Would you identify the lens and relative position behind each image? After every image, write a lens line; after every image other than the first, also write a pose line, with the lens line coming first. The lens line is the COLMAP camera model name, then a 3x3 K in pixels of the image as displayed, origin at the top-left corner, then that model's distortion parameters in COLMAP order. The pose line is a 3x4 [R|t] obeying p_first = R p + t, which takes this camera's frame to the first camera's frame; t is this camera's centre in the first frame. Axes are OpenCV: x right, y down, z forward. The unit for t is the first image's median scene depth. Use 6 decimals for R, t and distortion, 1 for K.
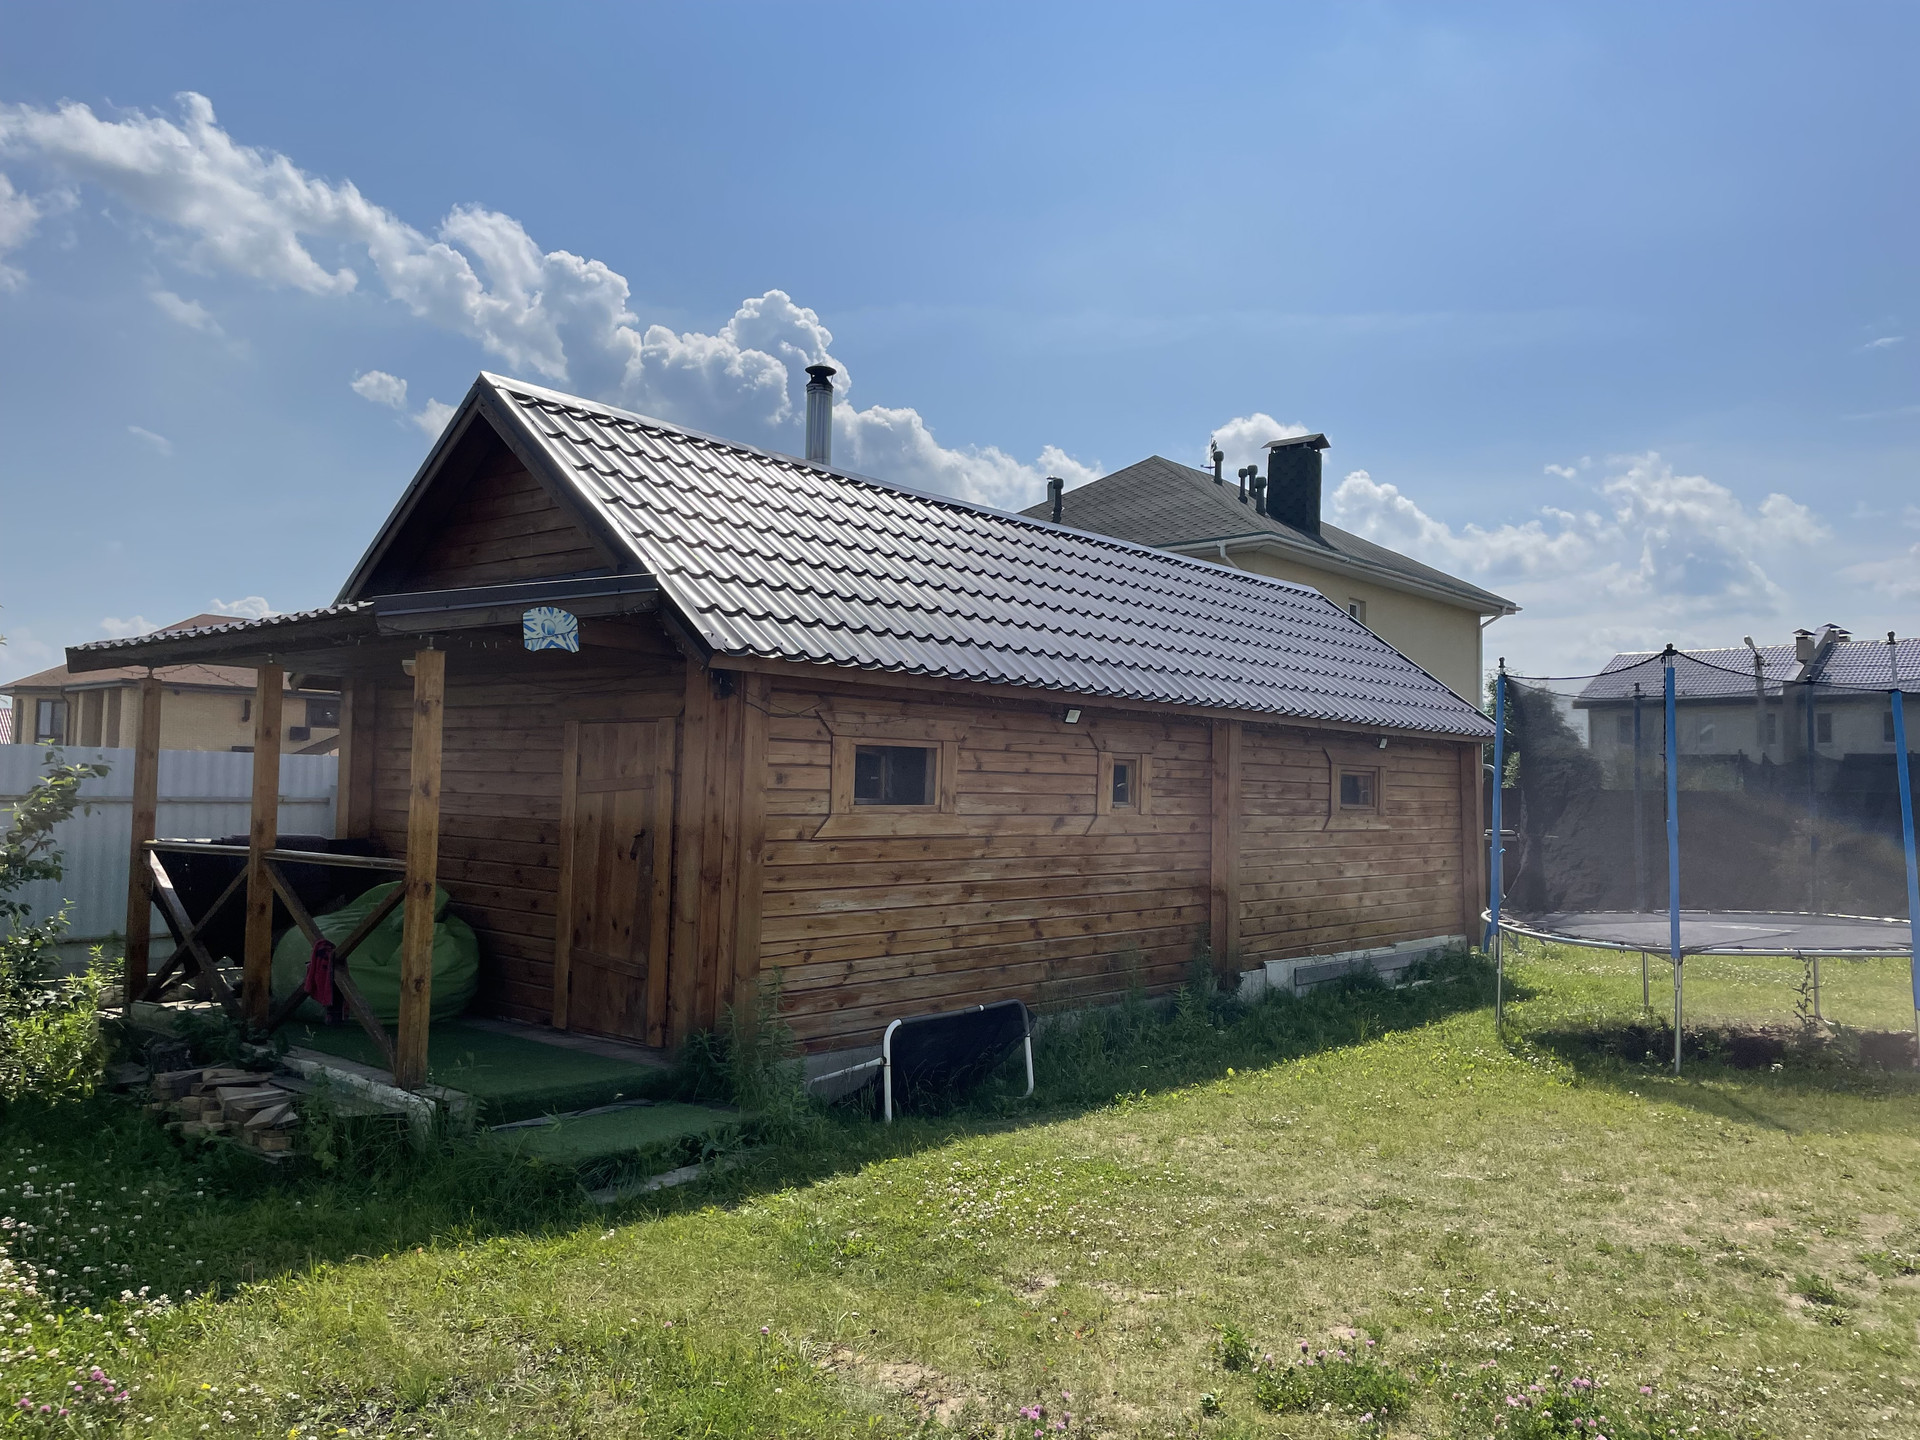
lens RADIAL K [[1449.6, 0, 960.0], [0, 1449.6, 720.0], [0, 0, 1]] dist [0.063056, -0.087271]
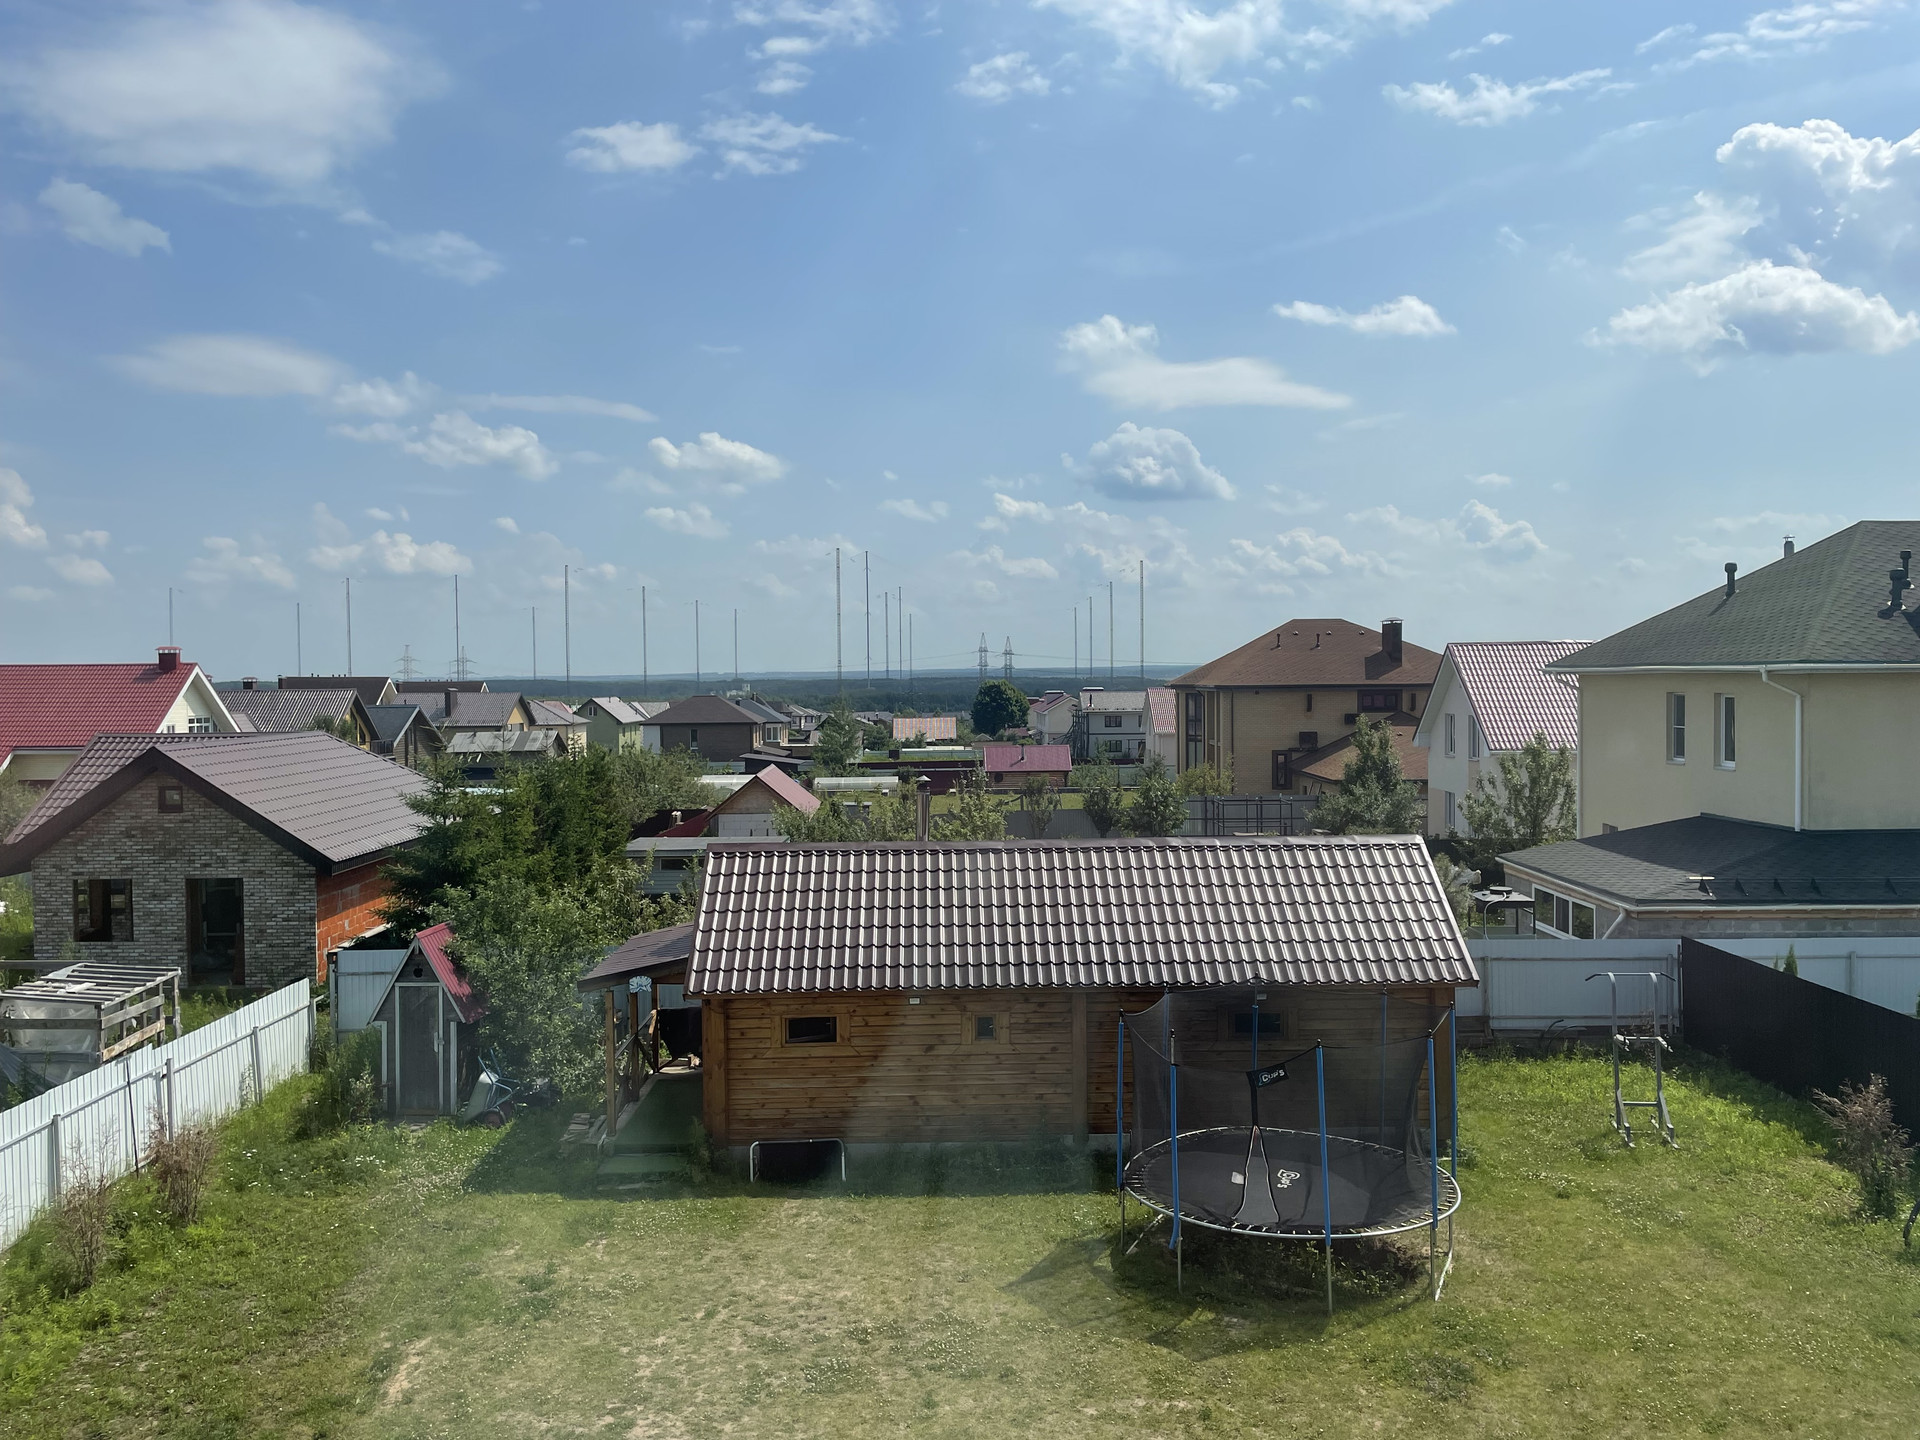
lens RADIAL K [[1449.6, 0, 960.0], [0, 1449.6, 720.0], [0, 0, 1]] dist [0.063056, -0.087271]
pose [[0.666319, -0.007583, -0.745628, 1.798854], [0.062917, 0.996954, 0.046087, -0.531748], [0.743008, -0.077622, 0.664766, -0.305190]]
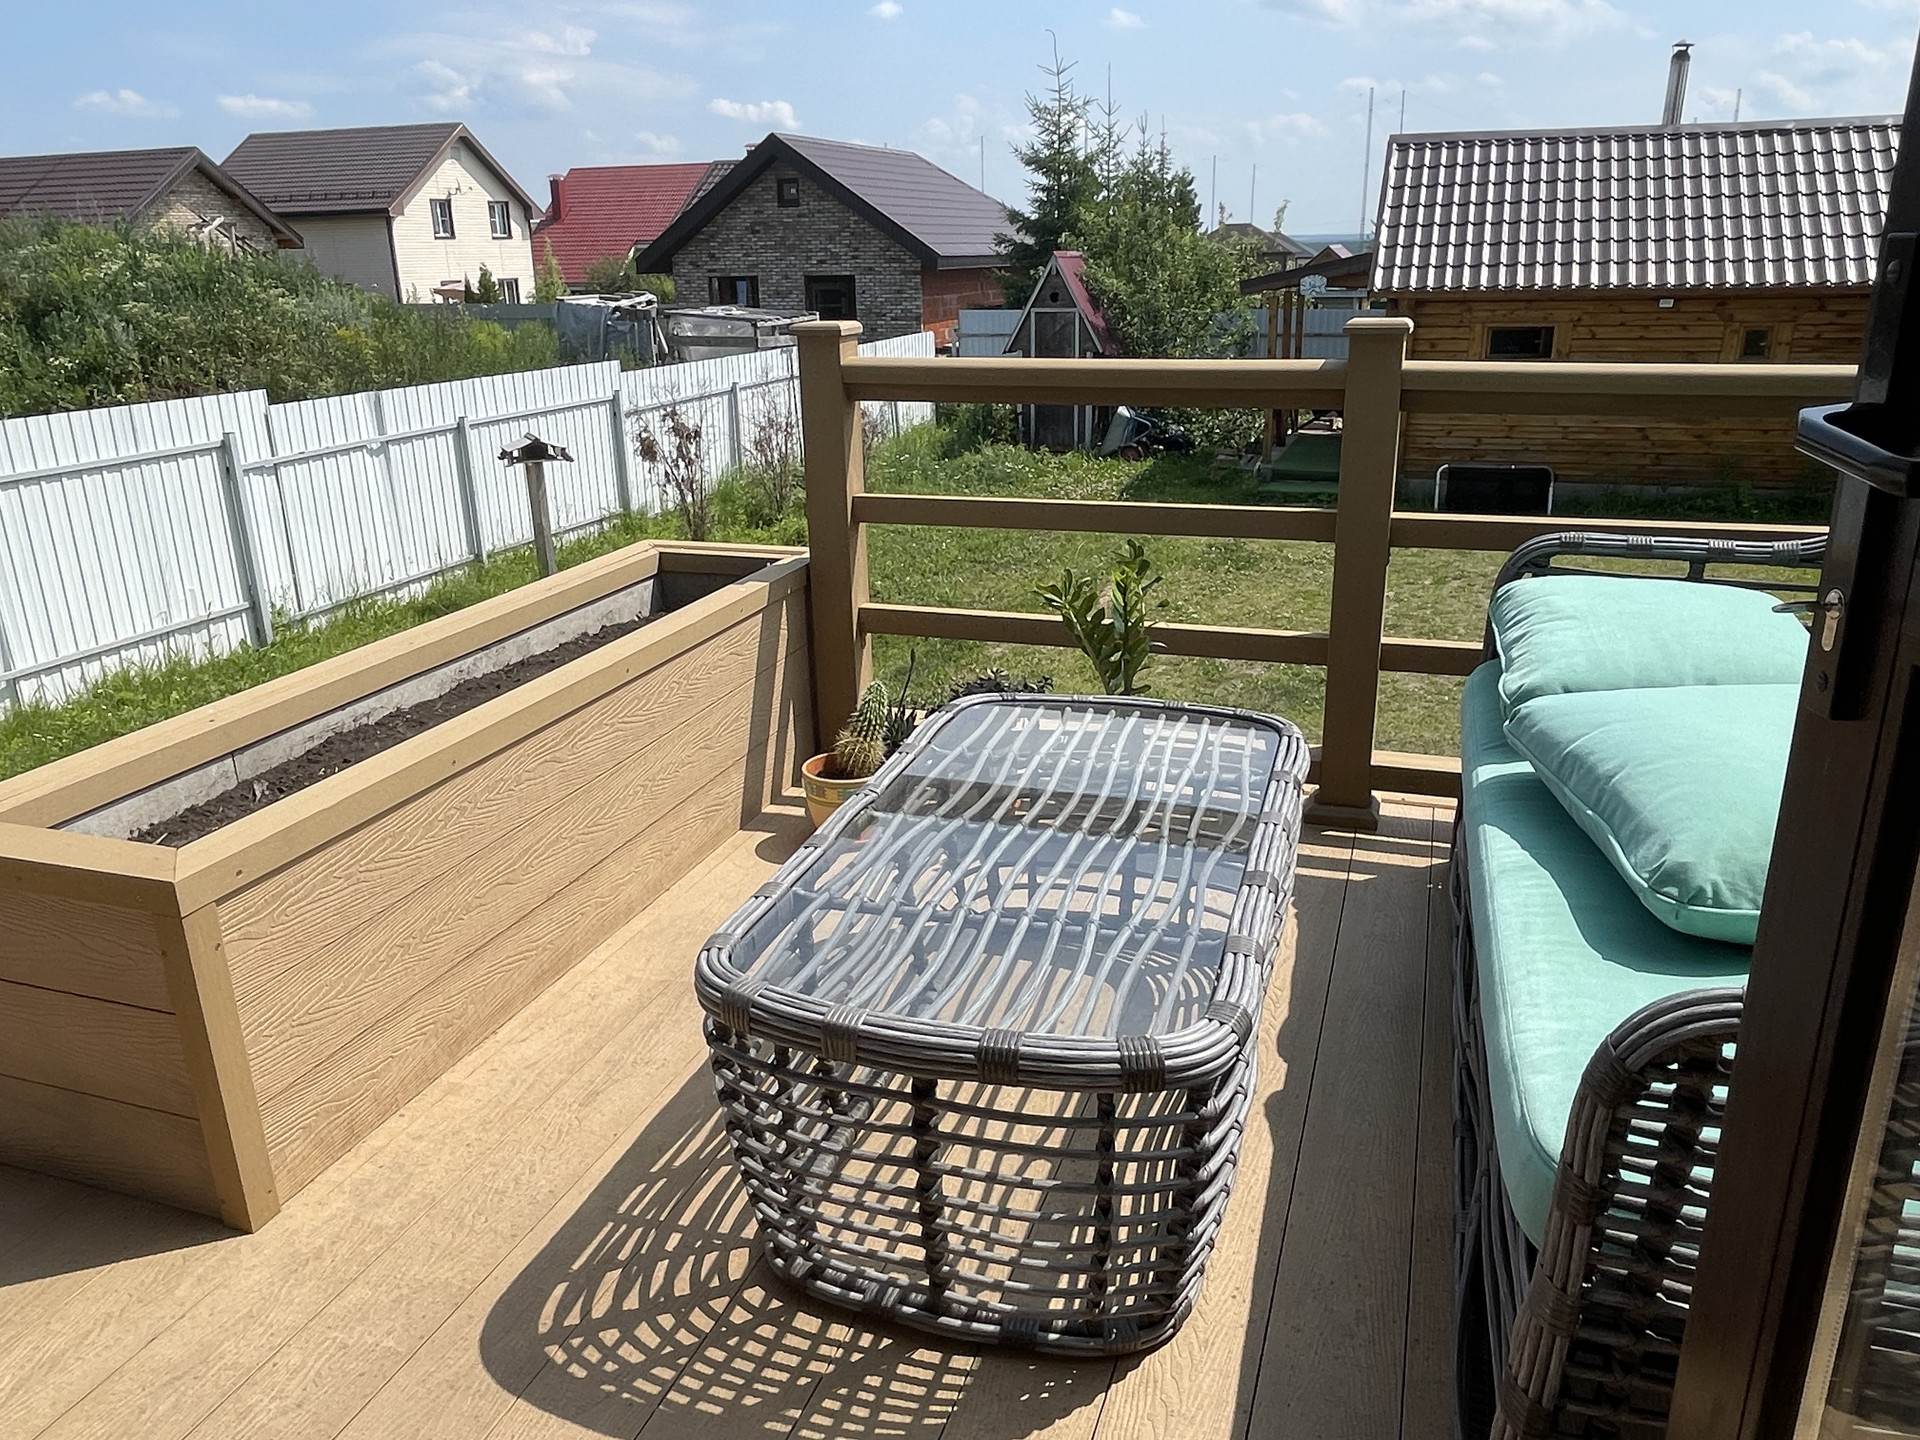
lens RADIAL K [[1397.6, 0, 954.7], [0, 1397.6, 712.7], [0, 0, 1]] dist [-0.009205, 0.001450]
pose [[0.370029, 0.263739, -0.890797, 1.413806], [0.076146, 0.947021, 0.312016, -0.126838], [0.925894, -0.183286, 0.330343, -0.367979]]
